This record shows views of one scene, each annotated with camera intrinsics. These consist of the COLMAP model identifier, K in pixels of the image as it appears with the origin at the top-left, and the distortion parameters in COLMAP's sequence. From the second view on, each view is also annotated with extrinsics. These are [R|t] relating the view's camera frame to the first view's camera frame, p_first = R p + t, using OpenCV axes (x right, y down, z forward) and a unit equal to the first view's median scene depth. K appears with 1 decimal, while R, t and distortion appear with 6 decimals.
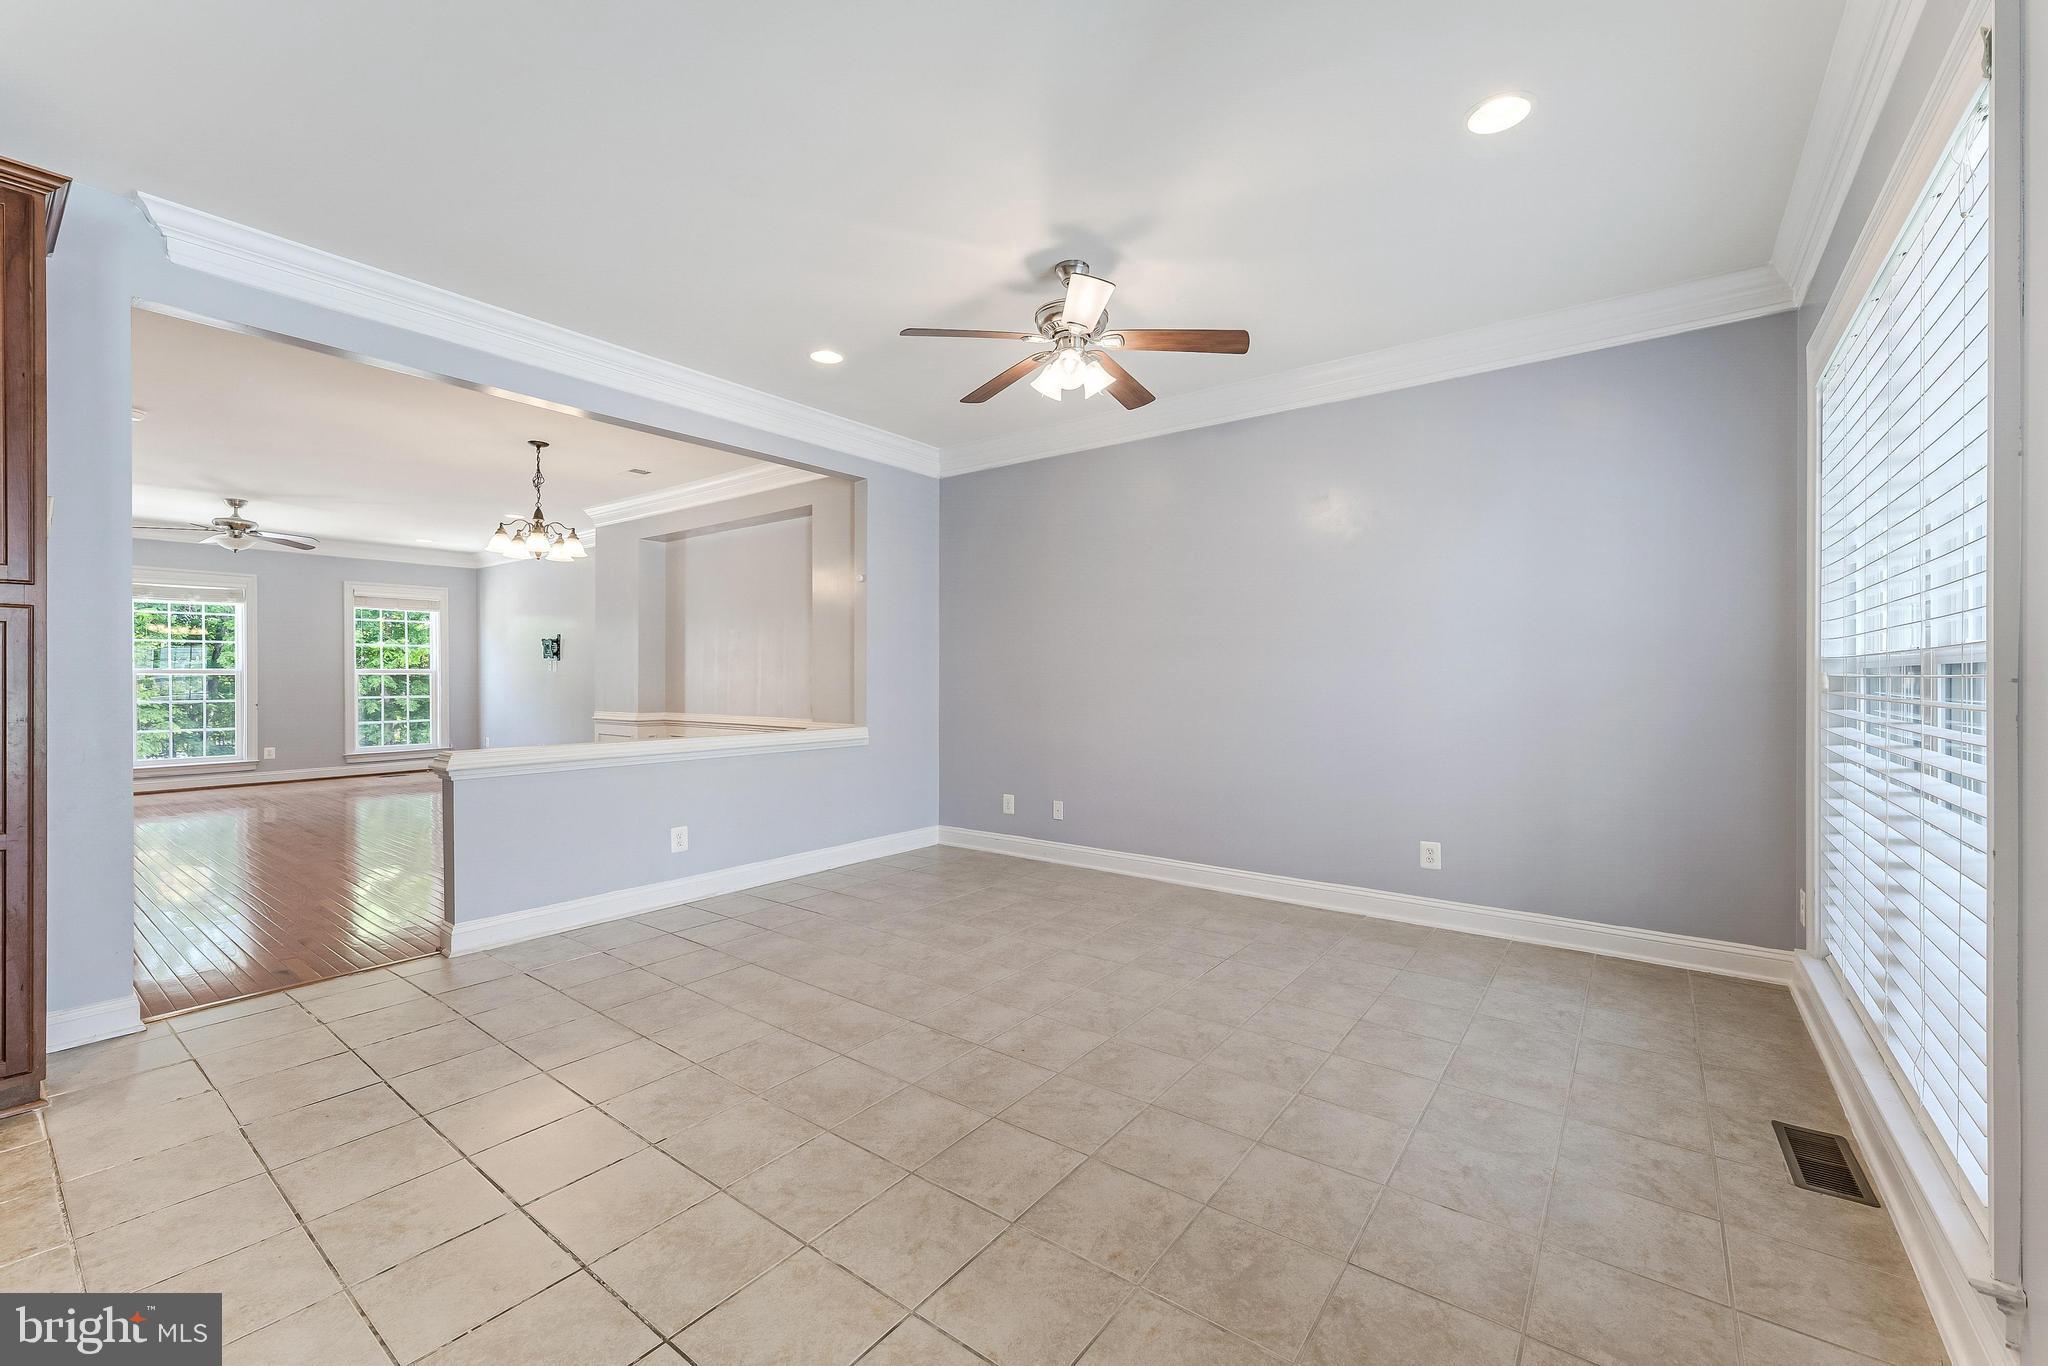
lens RADIAL K [[824.5, 0, 1035.8], [0, 824.5, 693.4], [0, 0, 1]] dist [0.001656, -0.000701]
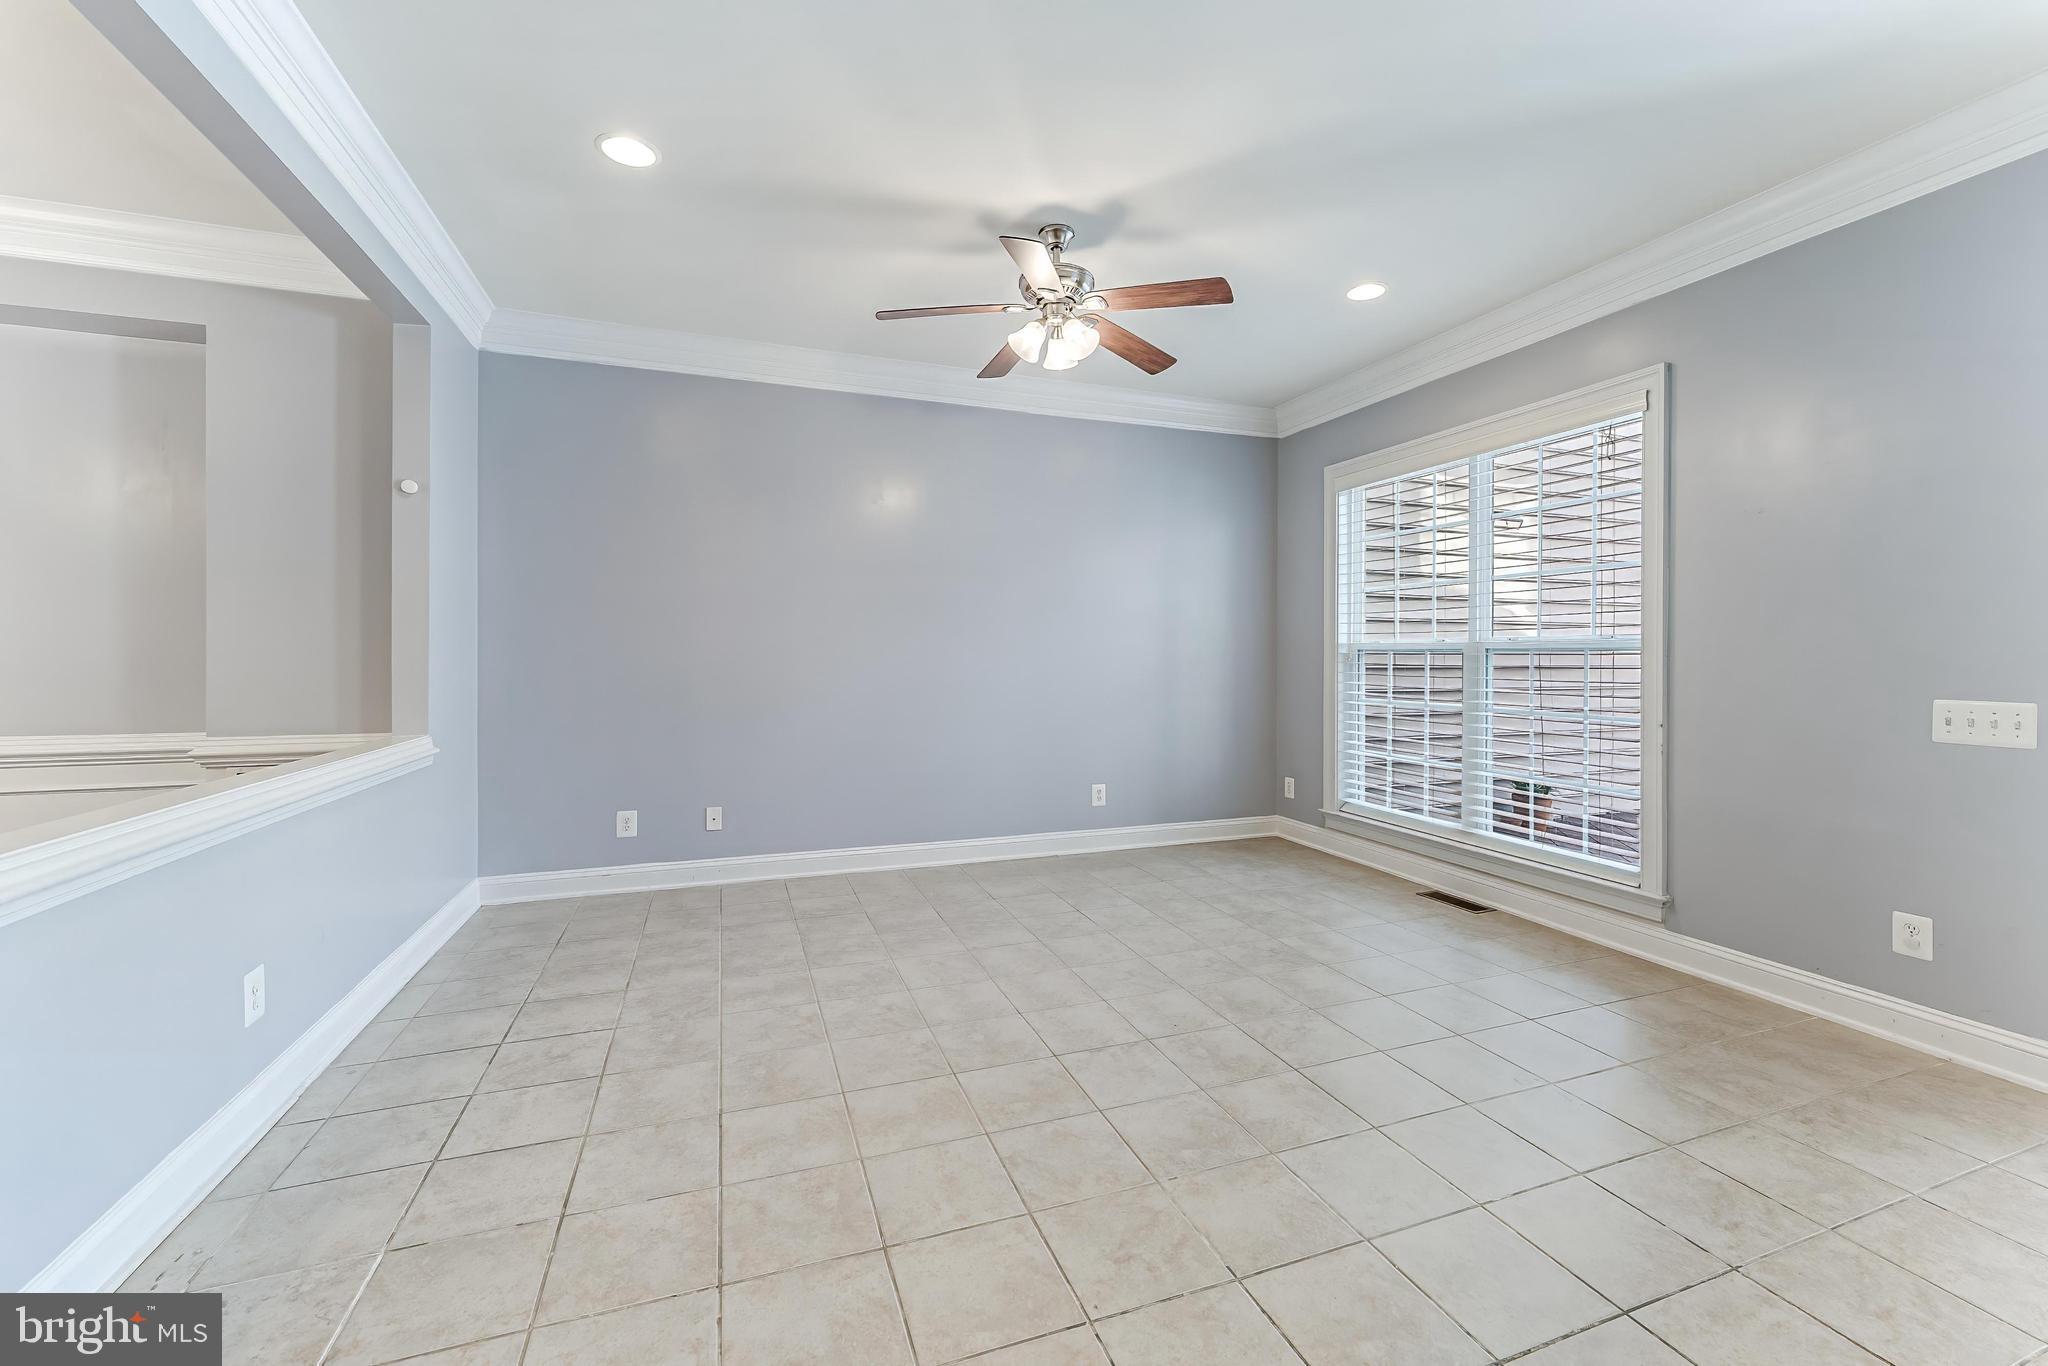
lens RADIAL K [[824.5, 0, 1037.1], [0, 824.5, 667.9], [0, 0, 1]] dist [0.001656, -0.000701]
pose [[0.543690, -0.012537, 0.839192, -0.789243], [0.015066, 0.999873, 0.005177, -0.008102], [-0.839151, 0.009829, 0.543810, 0.494987]]
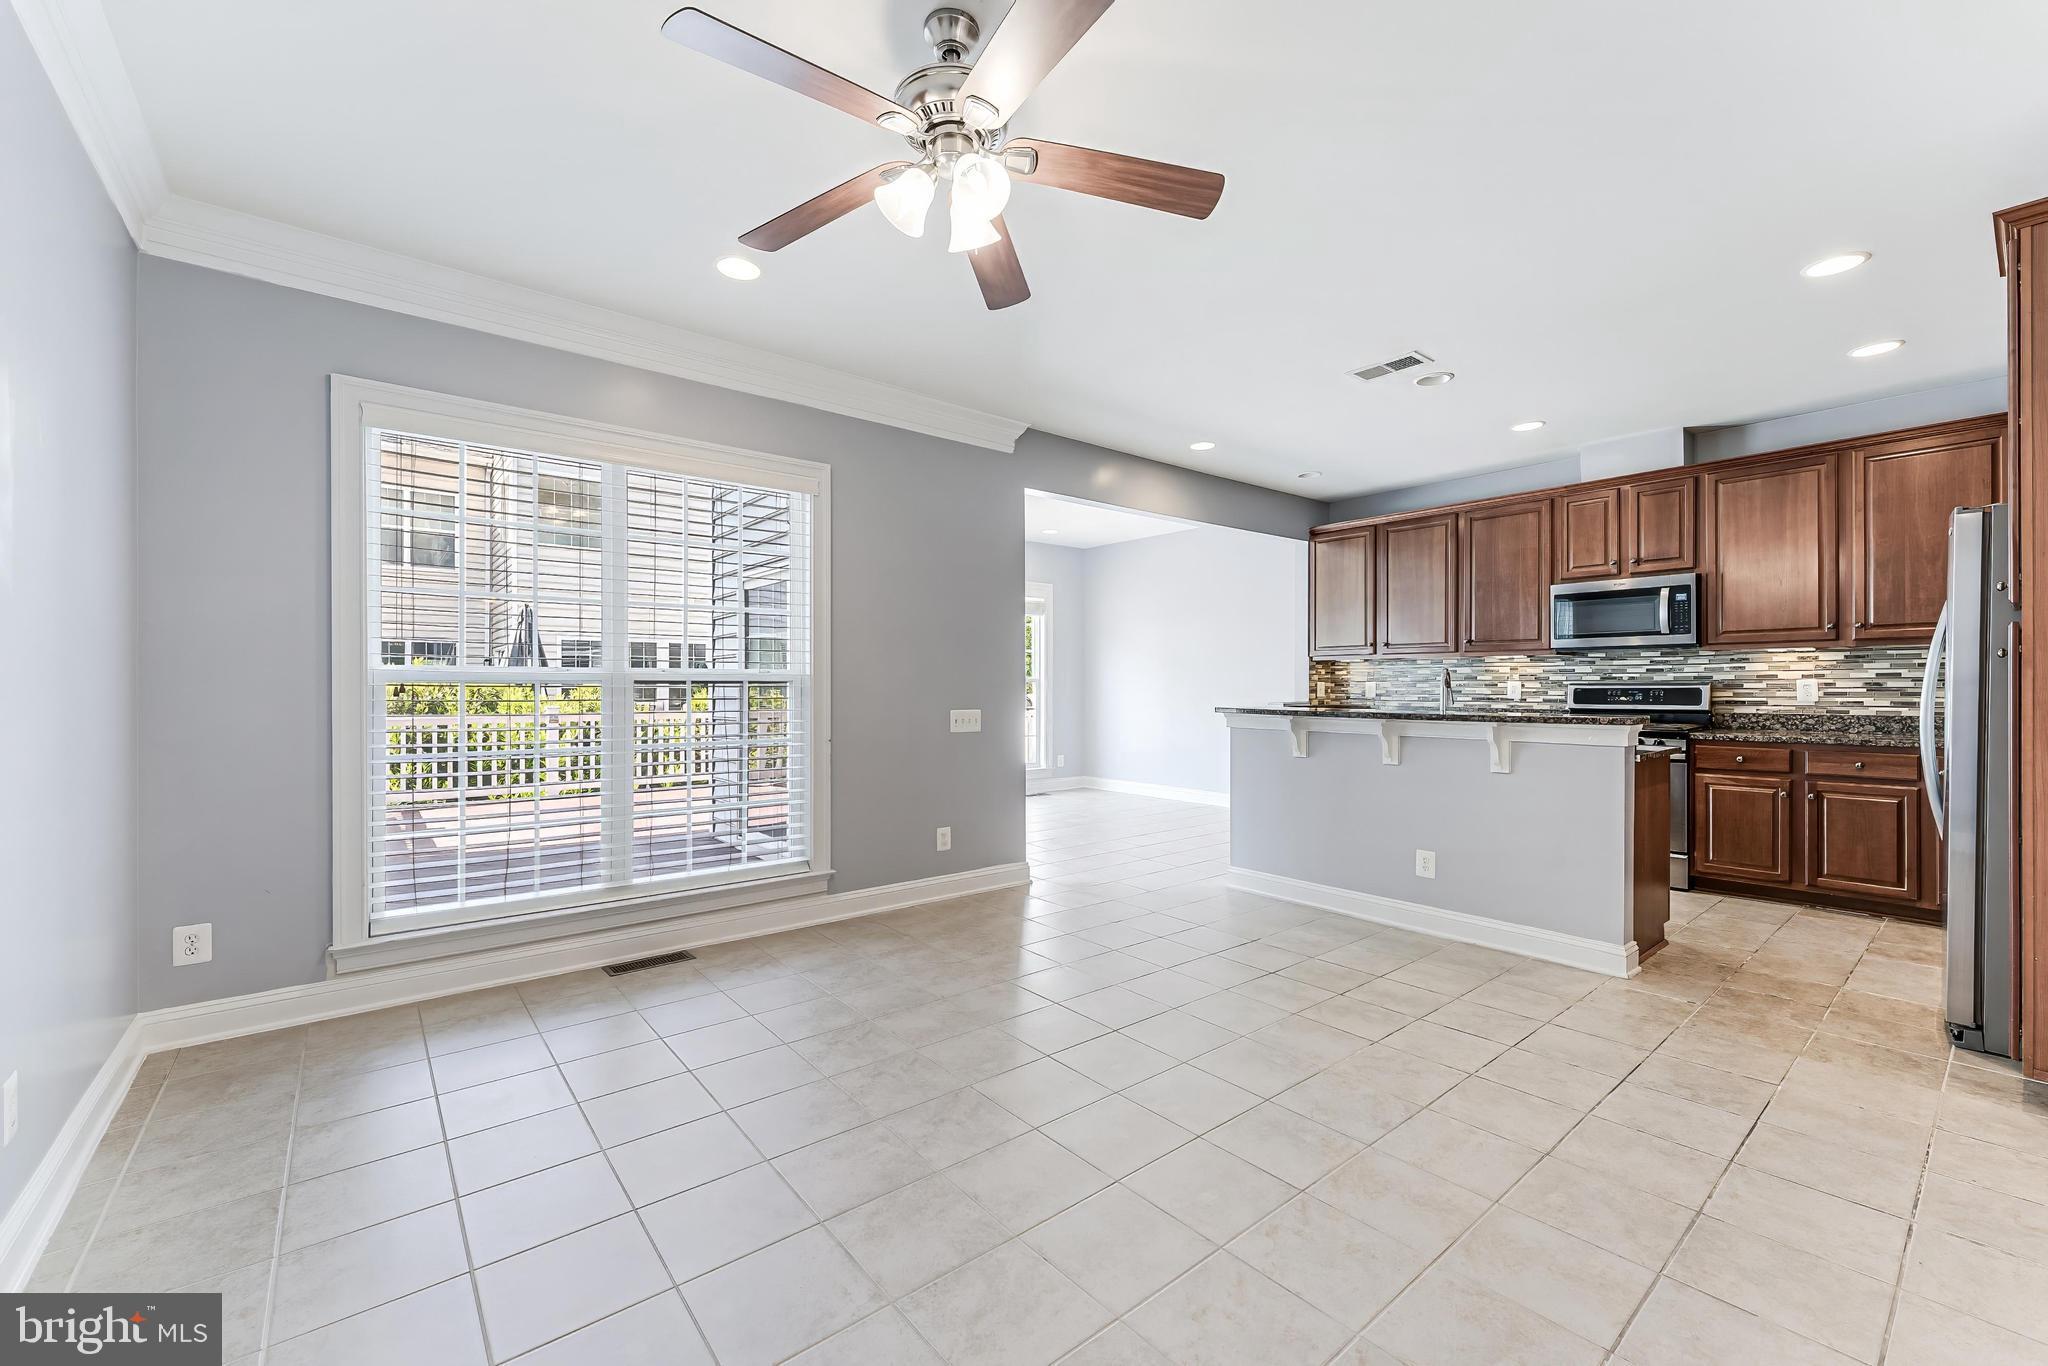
lens RADIAL K [[824.5, 0, 1022.5], [0, 824.5, 683.4], [0, 0, 1]] dist [0.001656, -0.000701]
pose [[-0.967175, 0.001584, 0.254108, -0.169656], [0.006379, 0.999817, 0.018045, -0.035303], [-0.254033, 0.019074, -0.967008, 1.605798]]
